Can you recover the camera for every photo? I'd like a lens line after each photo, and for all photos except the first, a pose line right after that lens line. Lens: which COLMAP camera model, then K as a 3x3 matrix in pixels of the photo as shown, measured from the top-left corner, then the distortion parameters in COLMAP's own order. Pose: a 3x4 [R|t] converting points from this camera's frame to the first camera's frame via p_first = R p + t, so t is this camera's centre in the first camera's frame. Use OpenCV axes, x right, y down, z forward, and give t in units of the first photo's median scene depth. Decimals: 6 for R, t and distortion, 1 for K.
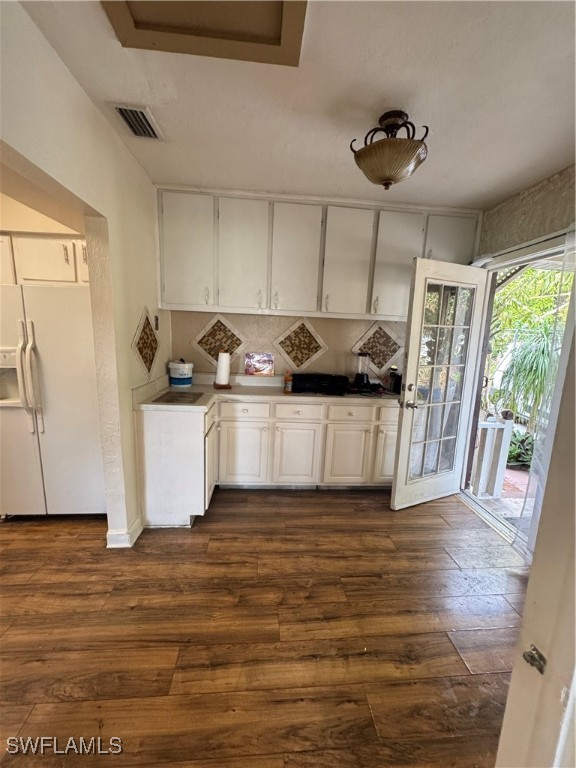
lens RADIAL K [[307.1, 0, 286.0], [0, 307.1, 382.4], [0, 0, 1]] dist [-0.007582, 0.001377]
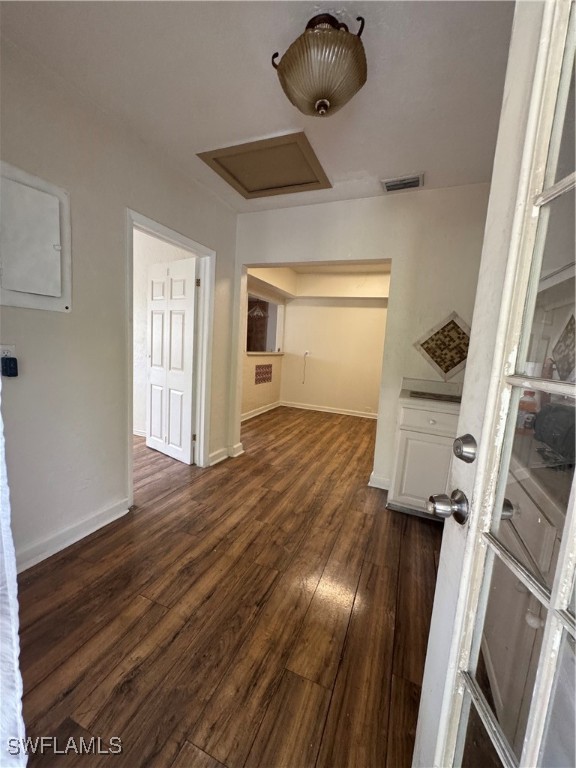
lens RADIAL K [[307.1, 0, 288.0], [0, 307.1, 380.0], [0, 0, 1]] dist [-0.007582, 0.001377]
pose [[-0.451200, 0.040652, -0.891496, 1.114547], [-0.223832, 0.961875, 0.157146, -0.076902], [0.863897, 0.270450, -0.424899, 1.455654]]
